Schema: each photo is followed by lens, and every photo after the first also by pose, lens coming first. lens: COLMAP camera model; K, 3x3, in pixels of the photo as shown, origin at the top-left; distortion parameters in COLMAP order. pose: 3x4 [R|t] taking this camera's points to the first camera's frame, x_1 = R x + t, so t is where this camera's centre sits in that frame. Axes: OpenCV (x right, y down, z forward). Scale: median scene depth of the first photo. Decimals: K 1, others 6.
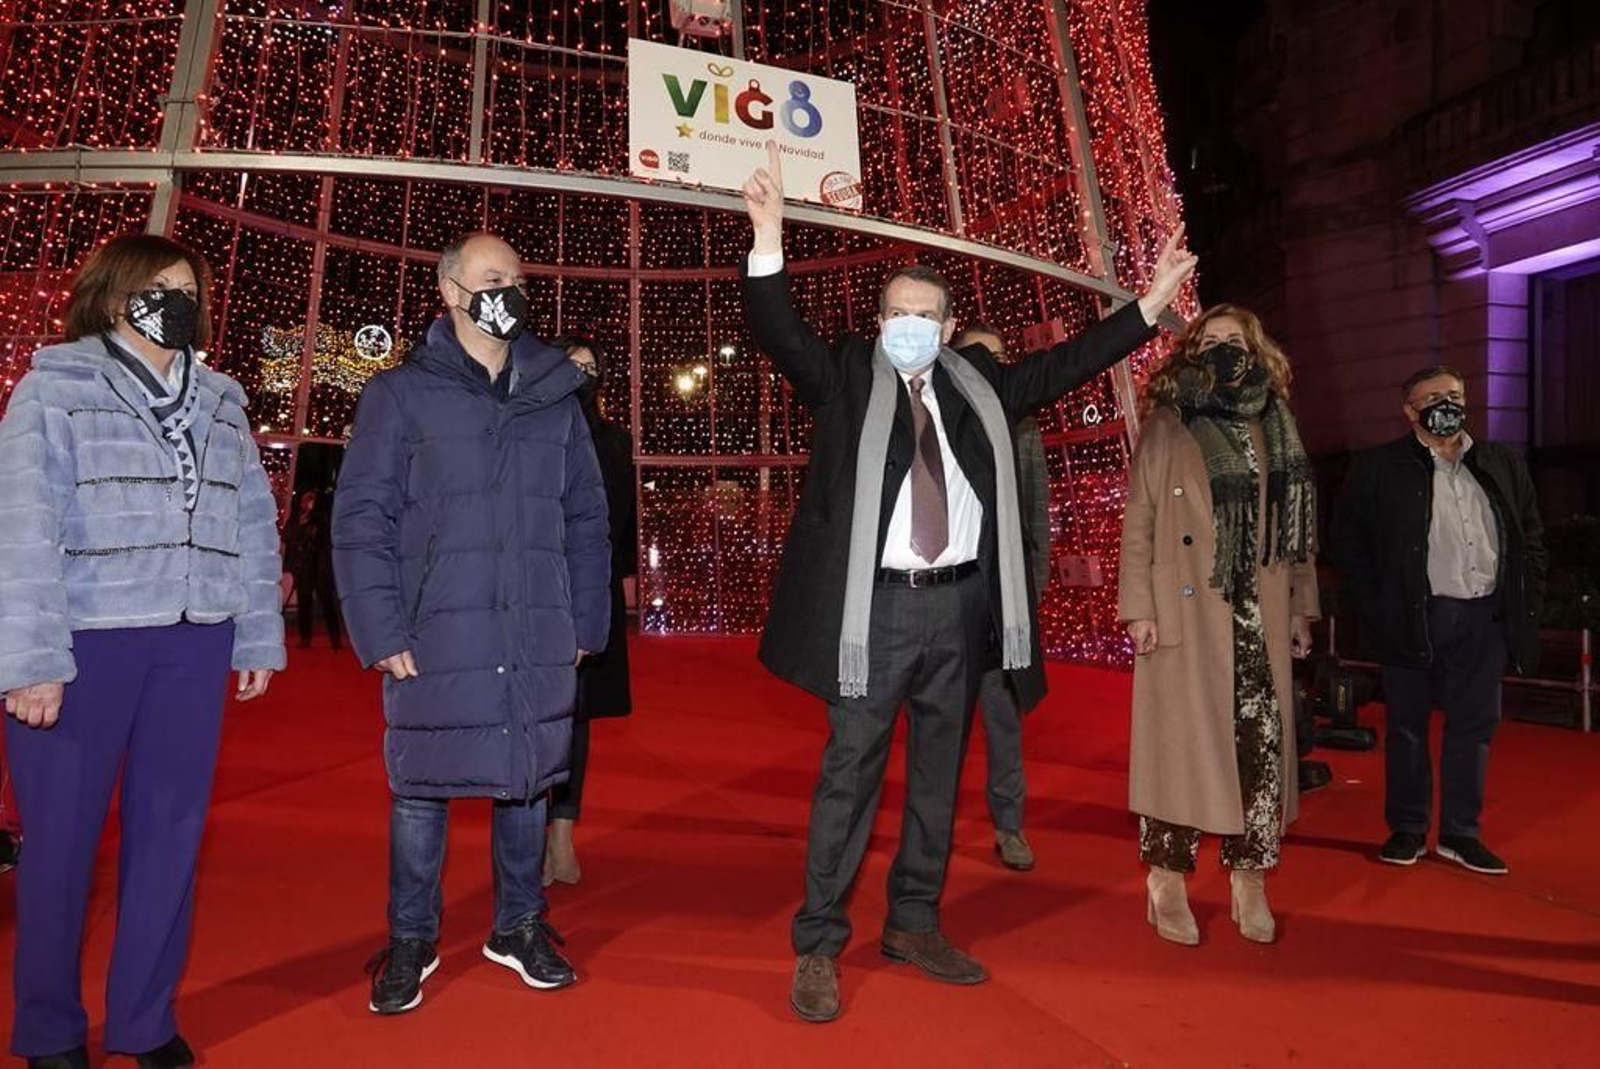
lens RADIAL K [[1123.1, 0, 808.4], [0, 1123.1, 527.4], [0, 0, 1]] dist [0.000379, 0.003009]
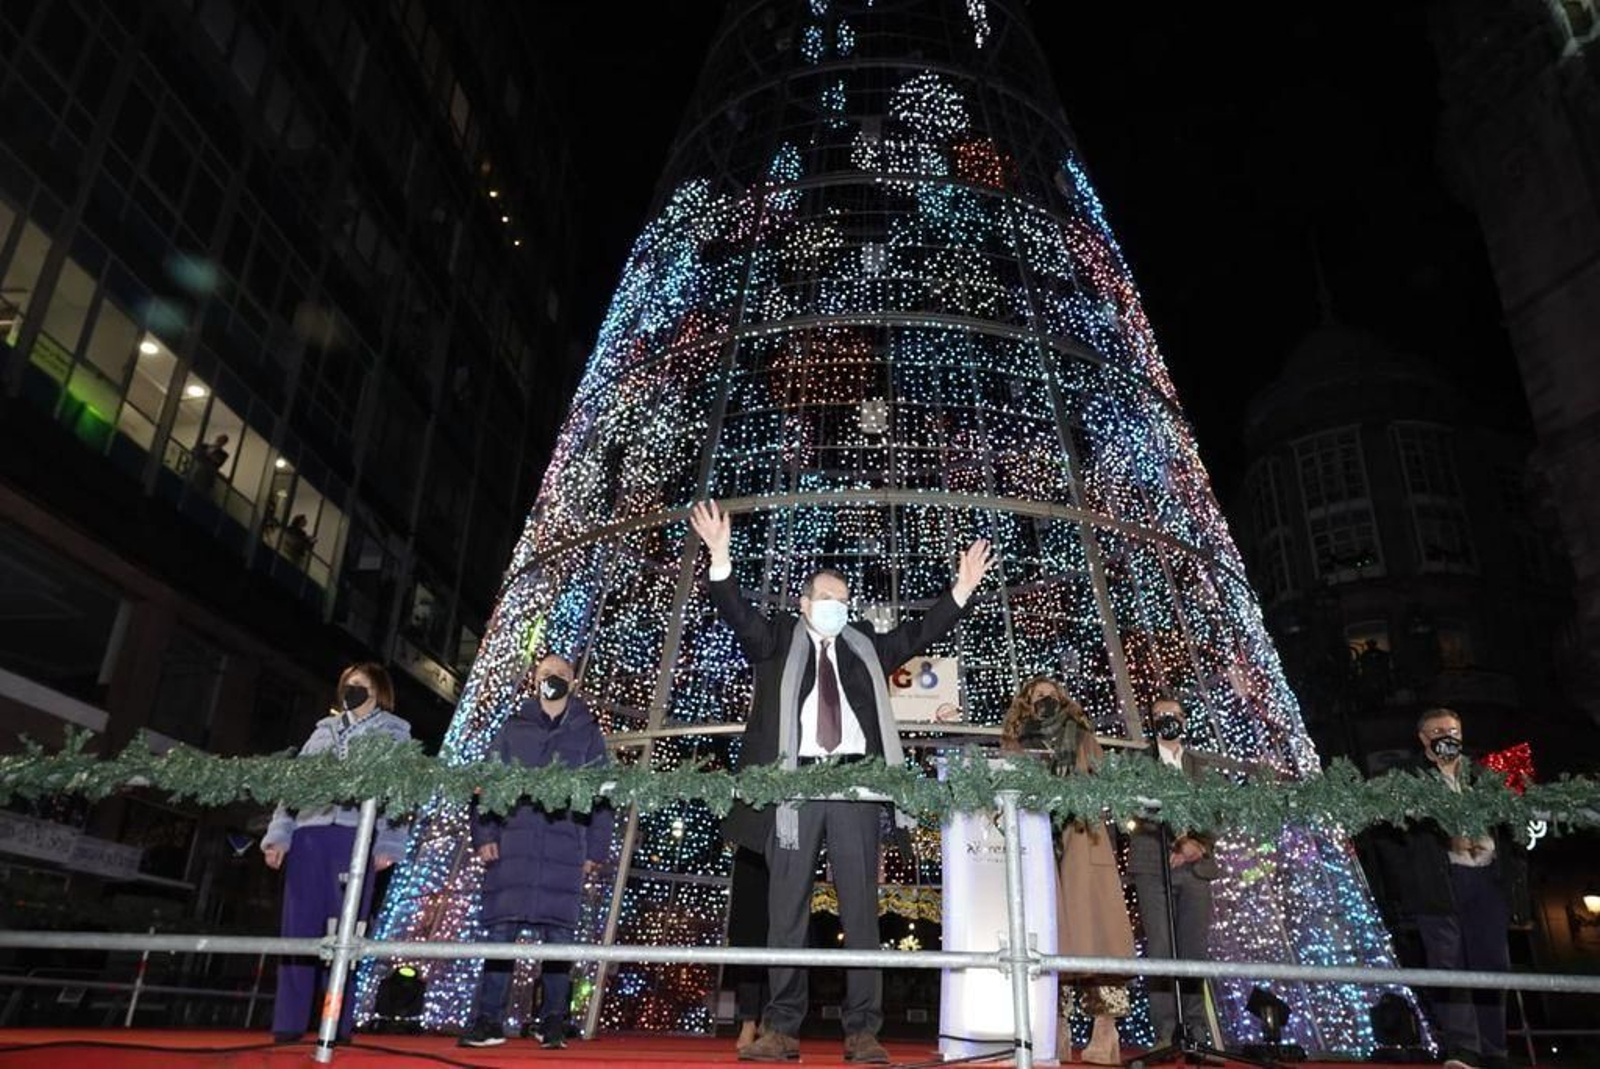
lens RADIAL K [[1116.9, 0, 800.0], [0, 1116.9, 534.5], [0, 0, 1]] dist [-0.035719, 0.007851]
pose [[0.921917, -0.151651, -0.356469, 0.253278], [0.004234, 0.924079, -0.382177, 0.074939], [0.387364, 0.350827, 0.852567, -0.418087]]
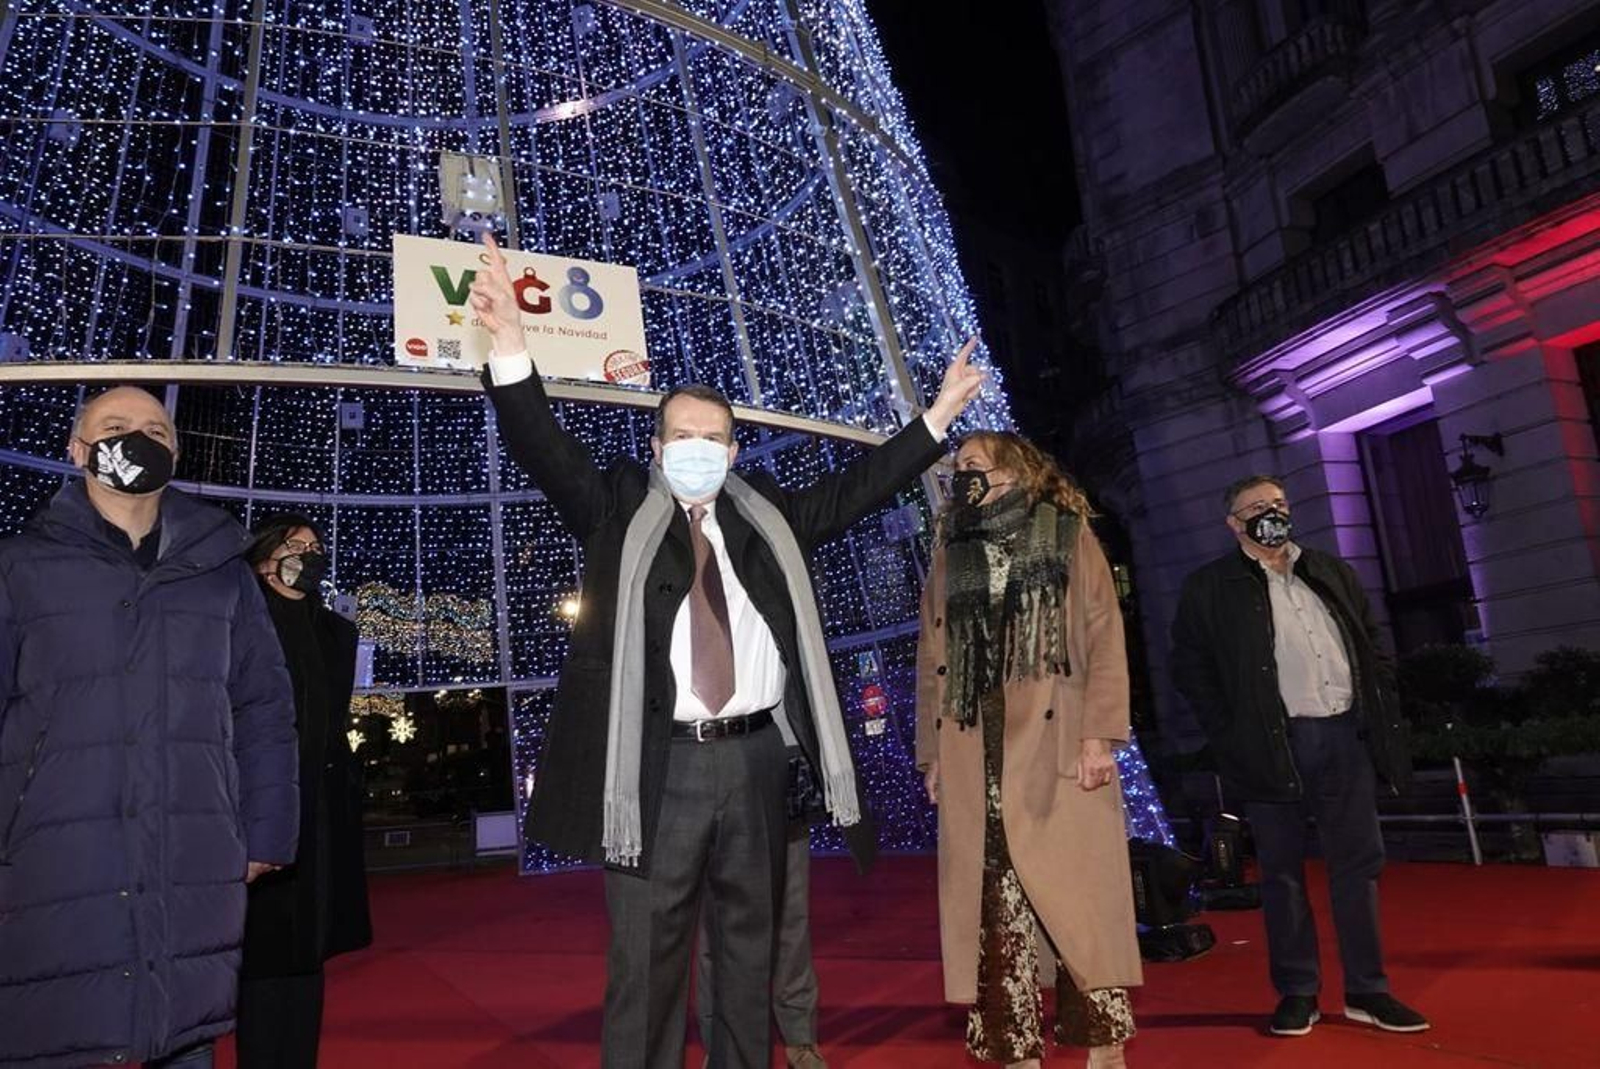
lens RADIAL K [[1123.1, 0, 808.4], [0, 1123.1, 527.4], [0, 0, 1]] dist [0.000379, 0.003009]
pose [[0.992413, -0.082384, 0.091262, 0.040606], [0.098191, 0.977805, -0.185083, 0.015873], [-0.073988, 0.192640, 0.978476, 0.025329]]
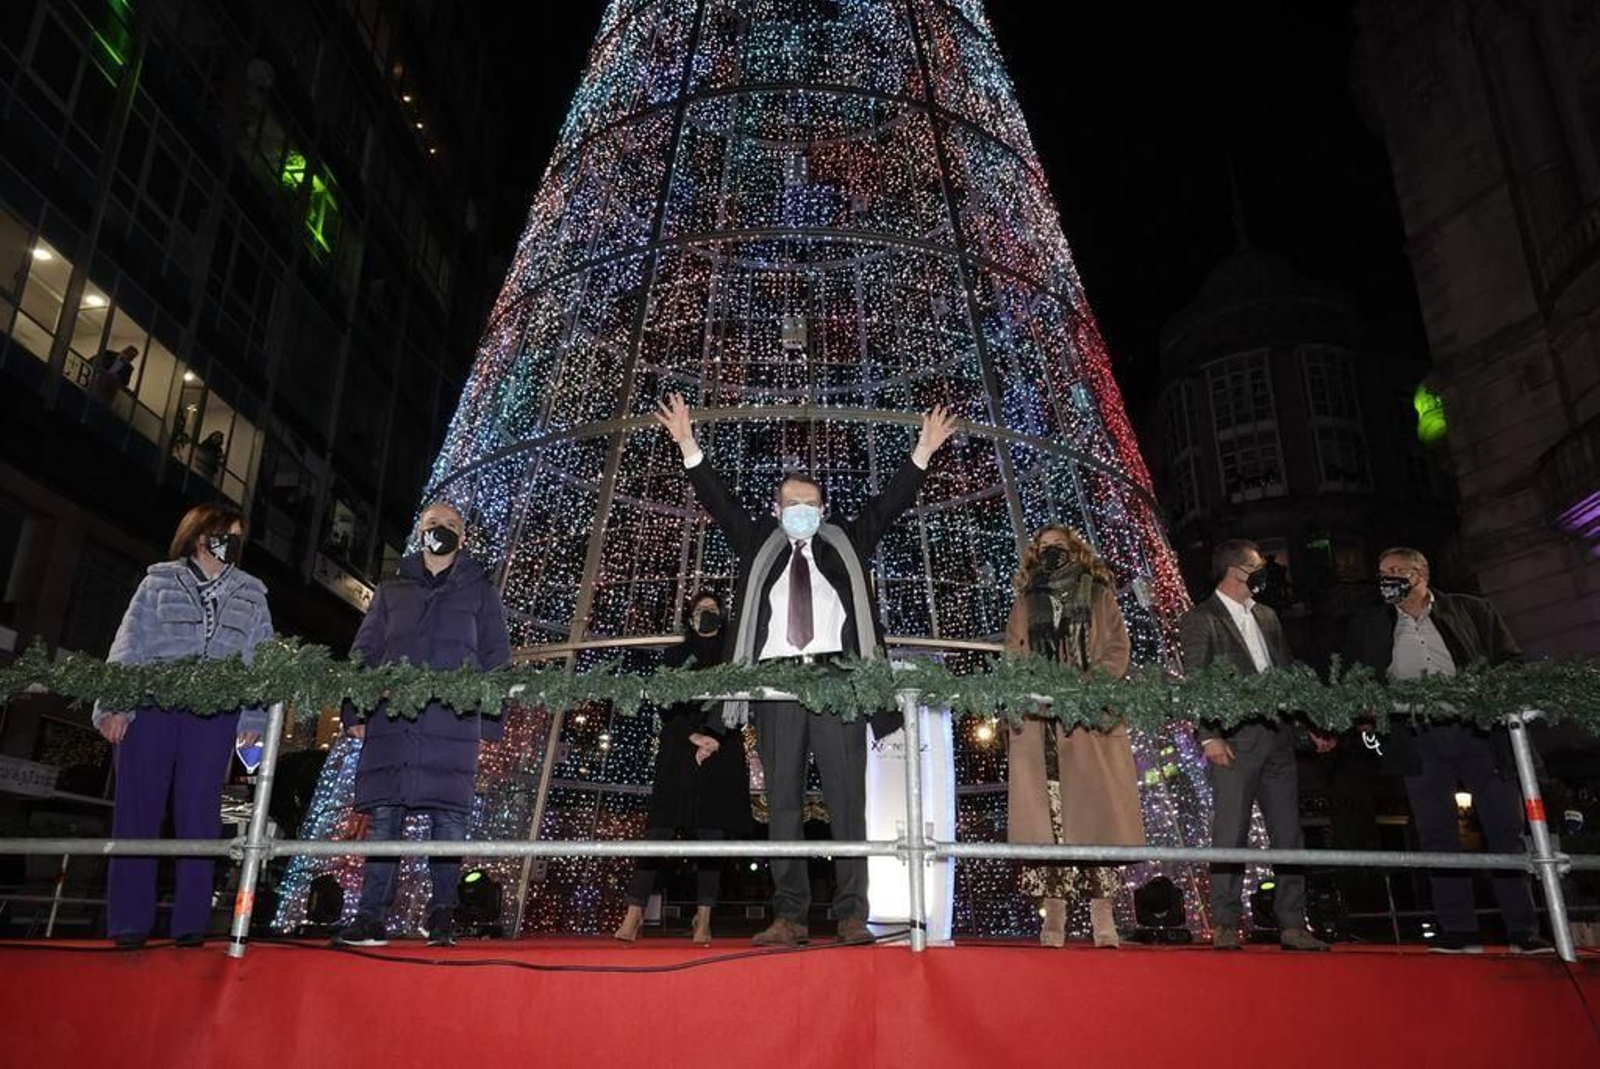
lens RADIAL K [[1103.6, 0, 802.0], [0, 1103.6, 543.7], [0, 0, 1]] dist [-0.034732, 0.005759]
pose [[0.944634, -0.123438, -0.304022, 0.258764], [0.026321, 0.952062, -0.304772, 0.079168], [0.327068, 0.279896, 0.902599, -0.415798]]
